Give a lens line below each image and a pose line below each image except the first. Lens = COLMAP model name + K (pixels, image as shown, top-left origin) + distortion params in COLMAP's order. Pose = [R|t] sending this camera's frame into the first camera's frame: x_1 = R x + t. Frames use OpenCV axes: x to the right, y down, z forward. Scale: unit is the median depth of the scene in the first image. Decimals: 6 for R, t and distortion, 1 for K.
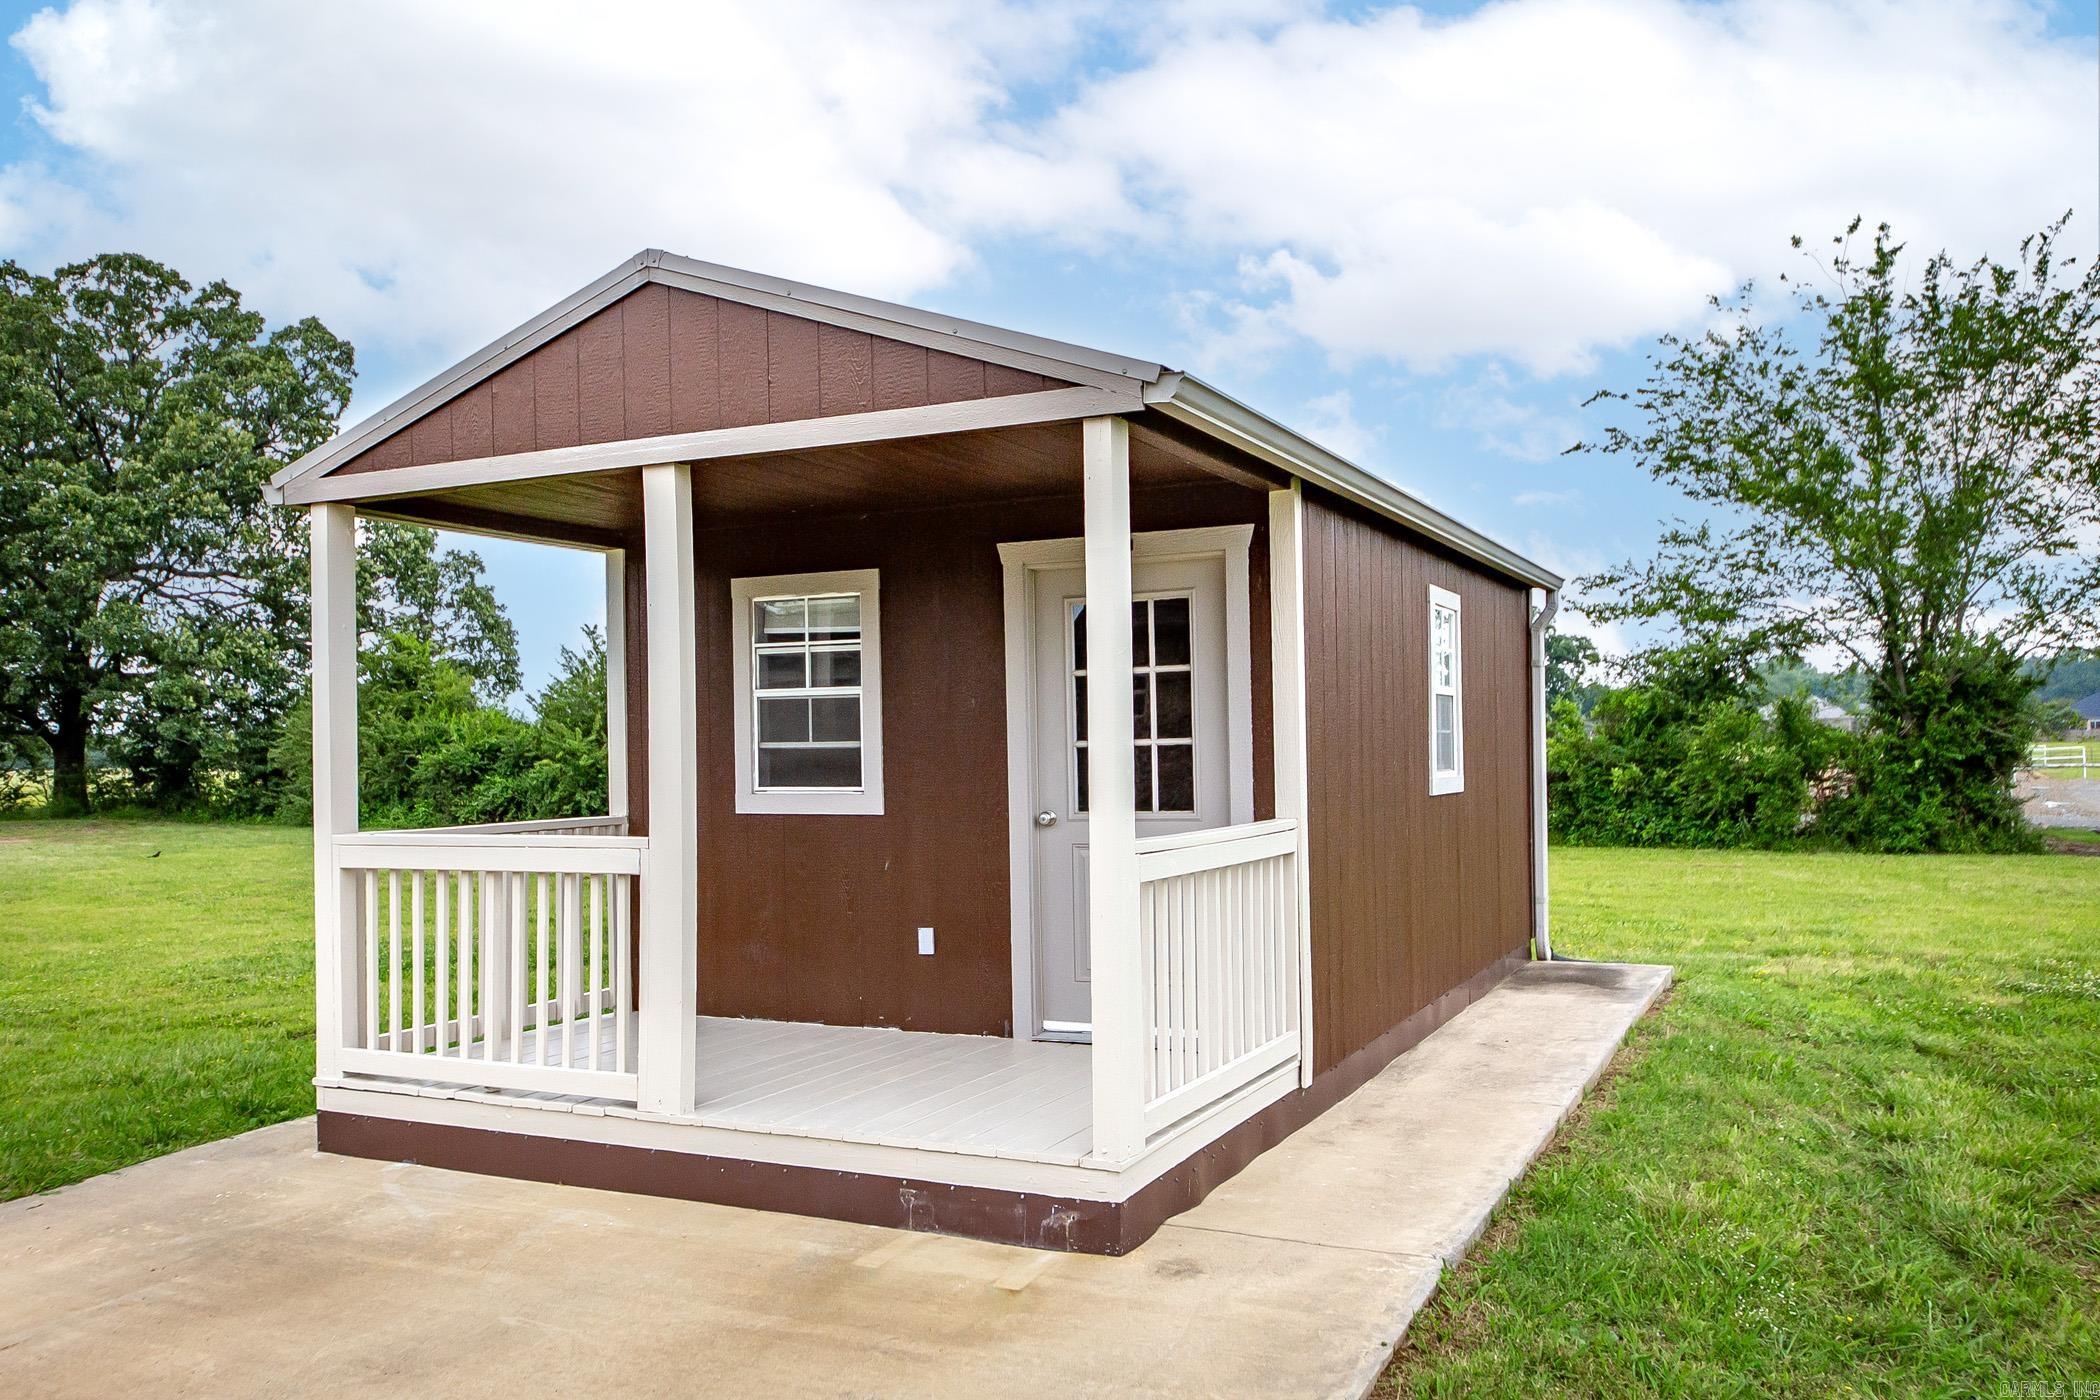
lens RADIAL K [[1582.1, 0, 1054.8], [0, 1582.1, 712.5], [0, 0, 1]] dist [0.042036, -0.001273]
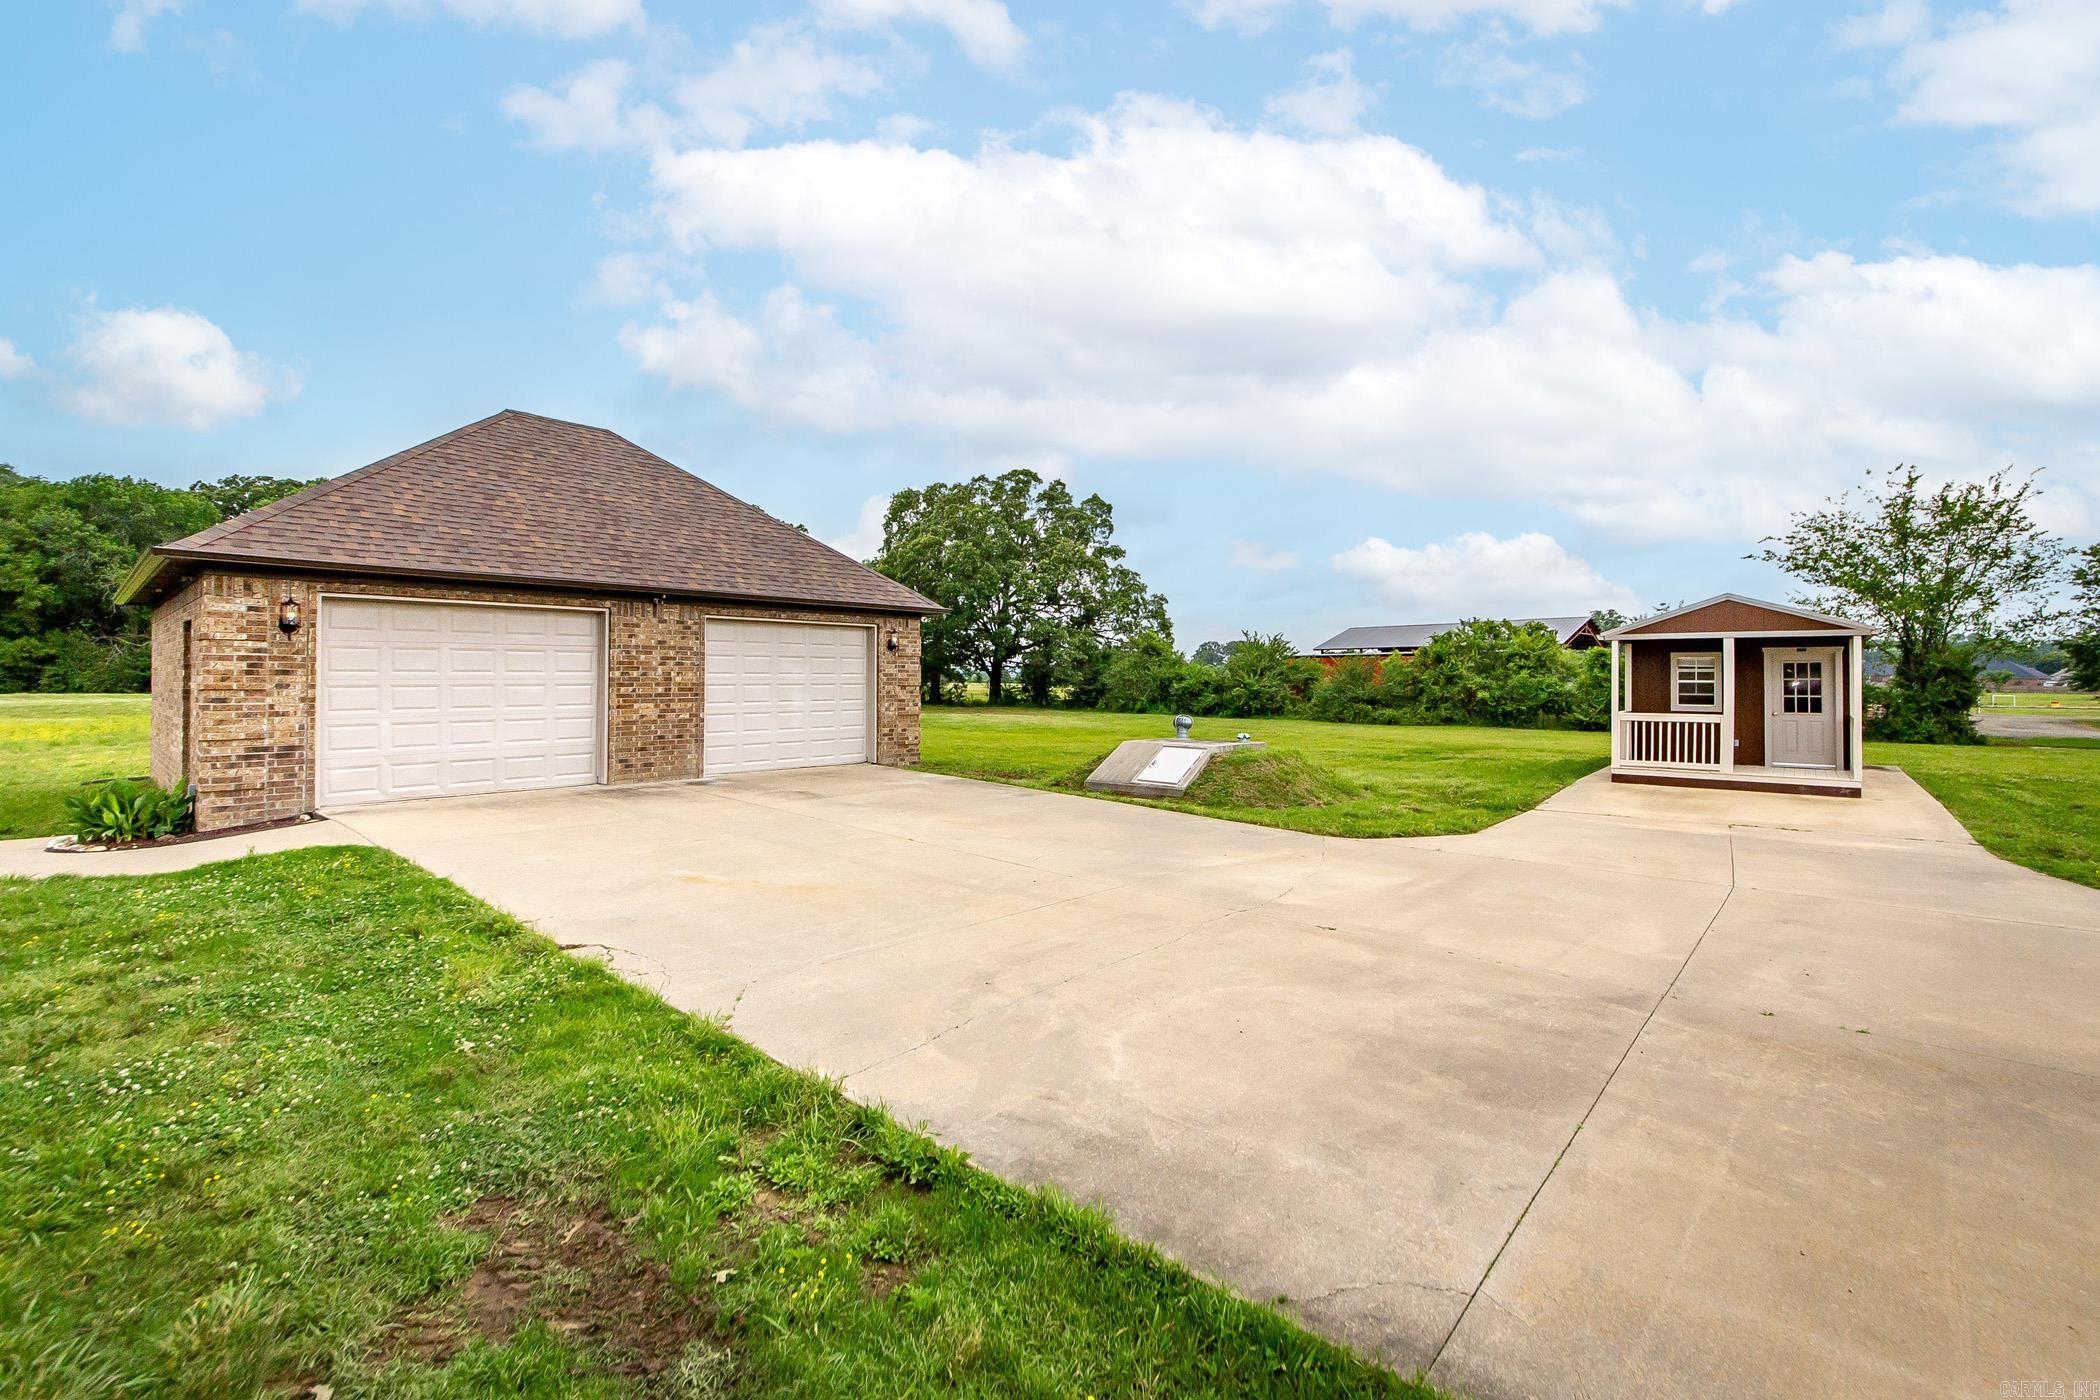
lens RADIAL K [[862.7, 0, 1119.1], [0, 862.7, 674.1], [0, 0, 1]] dist [0.000447, -0.000171]
pose [[0.980165, 0.018544, -0.197313, -0.322416], [-0.015448, 0.999732, 0.017215, -0.013330], [0.197580, -0.013826, 0.980189, -0.402962]]
